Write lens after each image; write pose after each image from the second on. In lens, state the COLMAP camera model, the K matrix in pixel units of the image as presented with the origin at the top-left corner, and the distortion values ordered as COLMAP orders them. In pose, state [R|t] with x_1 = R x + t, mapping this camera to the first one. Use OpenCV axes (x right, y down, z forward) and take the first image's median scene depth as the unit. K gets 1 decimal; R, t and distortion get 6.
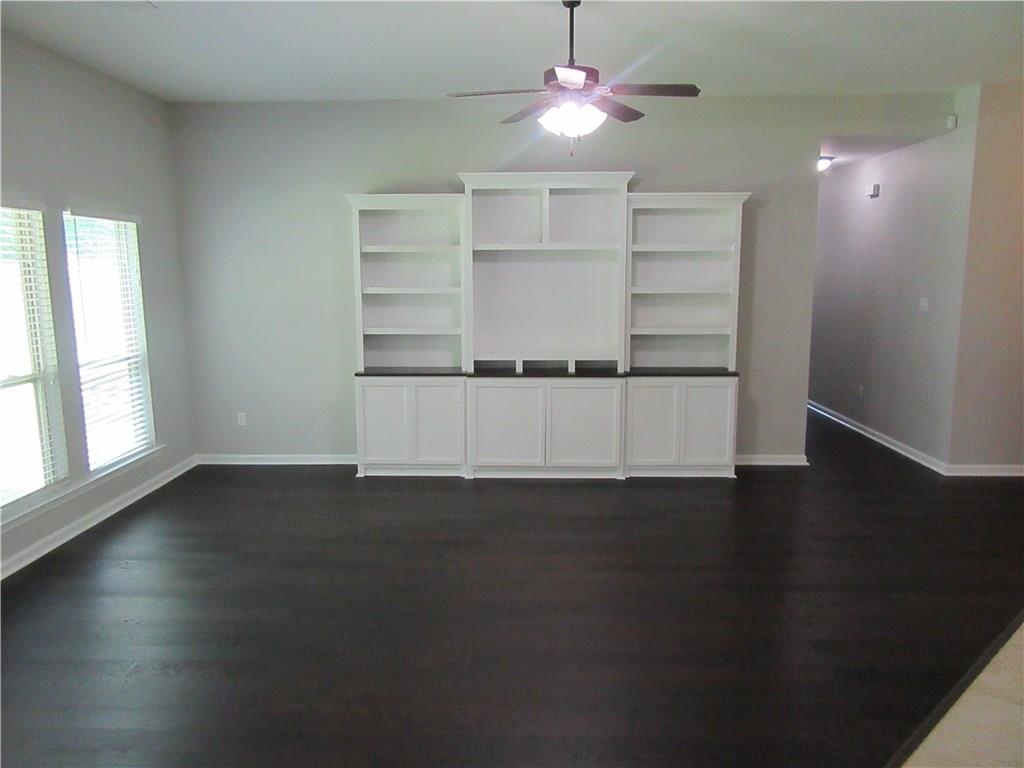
lens RADIAL K [[761.3, 0, 516.5], [0, 761.3, 389.6], [0, 0, 1]] dist [-0.010530, 0.019320]
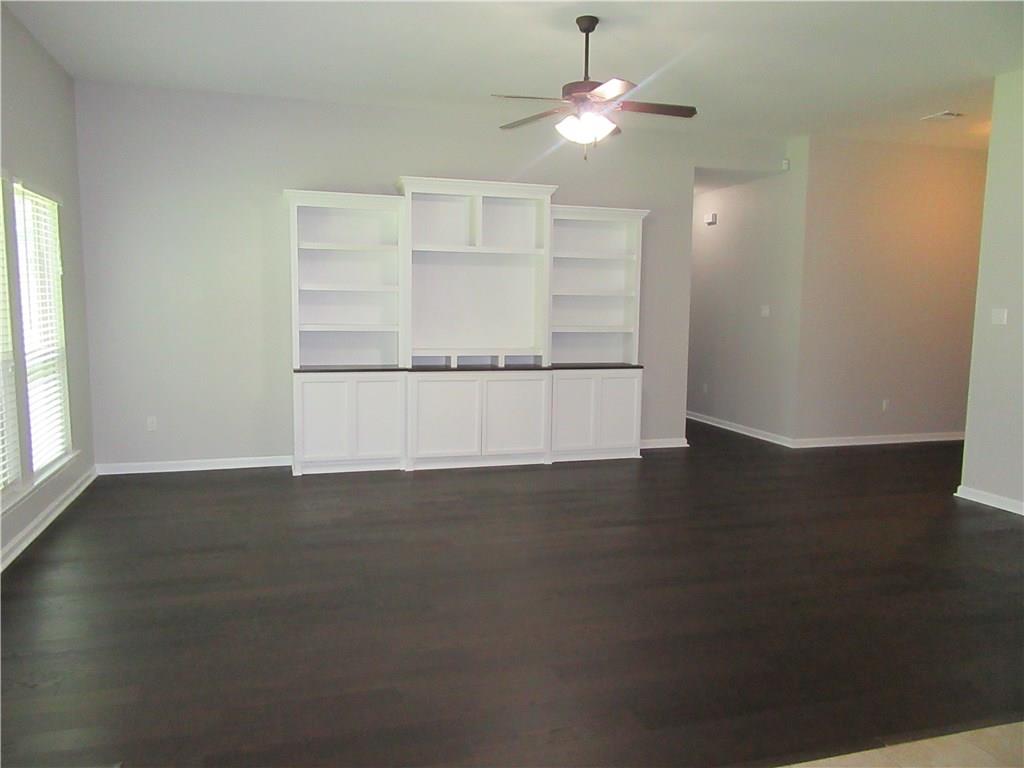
lens RADIAL K [[761.3, 0, 515.7], [0, 761.3, 390.9], [0, 0, 1]] dist [-0.010530, 0.019320]
pose [[0.948196, -0.019460, 0.317090, -0.253143], [0.033515, 0.998680, -0.038932, 0.054148], [-0.315914, 0.047542, 0.947596, -0.027684]]
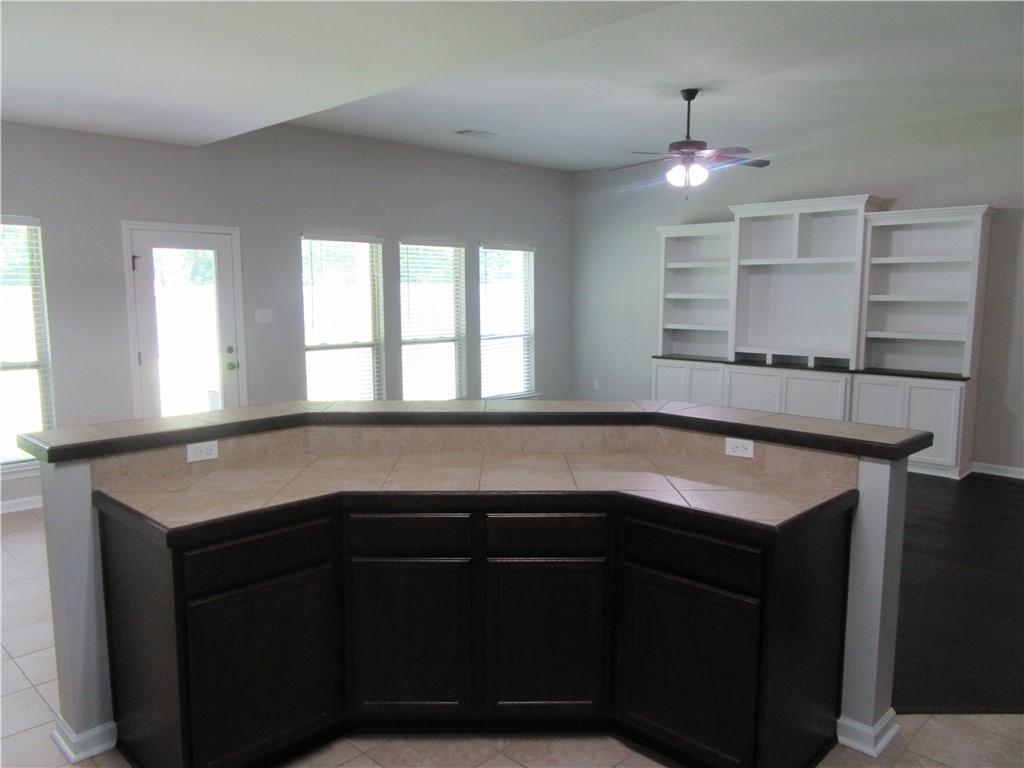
lens RADIAL K [[761.3, 0, 512.3], [0, 761.3, 383.4], [0, 0, 1]] dist [-0.010530, 0.019320]
pose [[0.729797, 0.086121, -0.678218, 0.539406], [-0.112235, 0.993667, 0.005407, 0.048763], [0.674388, 0.072173, 0.734841, -0.177568]]
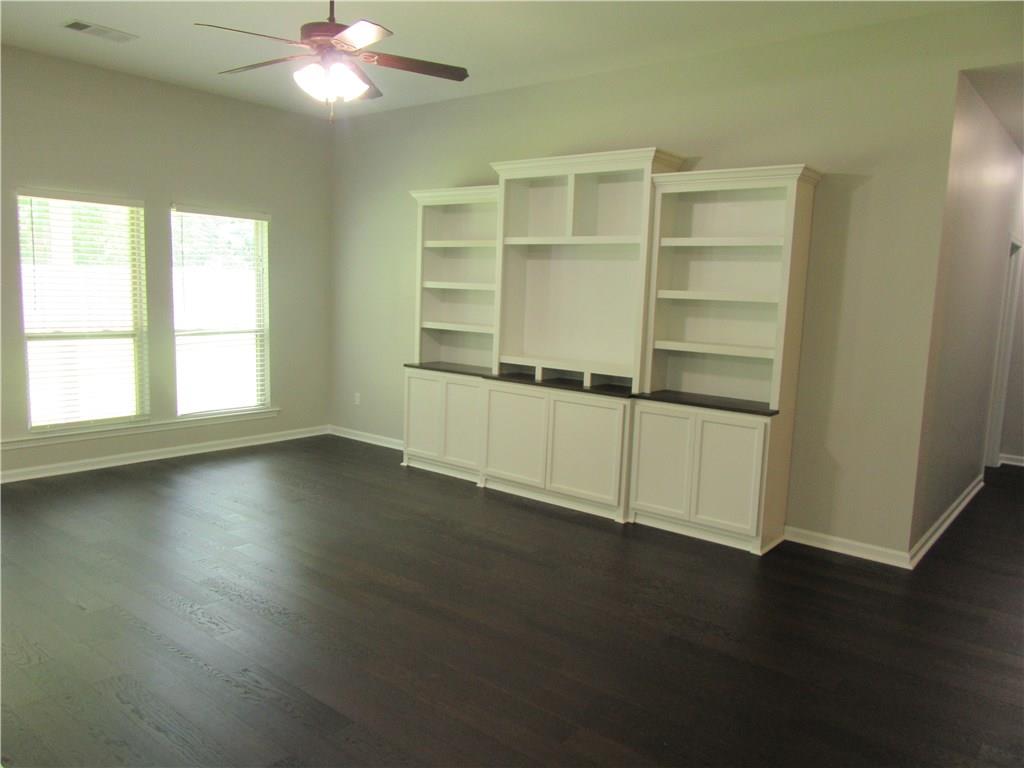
lens RADIAL K [[761.3, 0, 509.7], [0, 761.3, 386.6], [0, 0, 1]] dist [-0.010530, 0.019320]
pose [[0.789851, 0.111079, -0.603155, 0.524826], [-0.135307, 0.990790, 0.005278, -0.015692], [0.598187, 0.077442, 0.797606, 0.265705]]
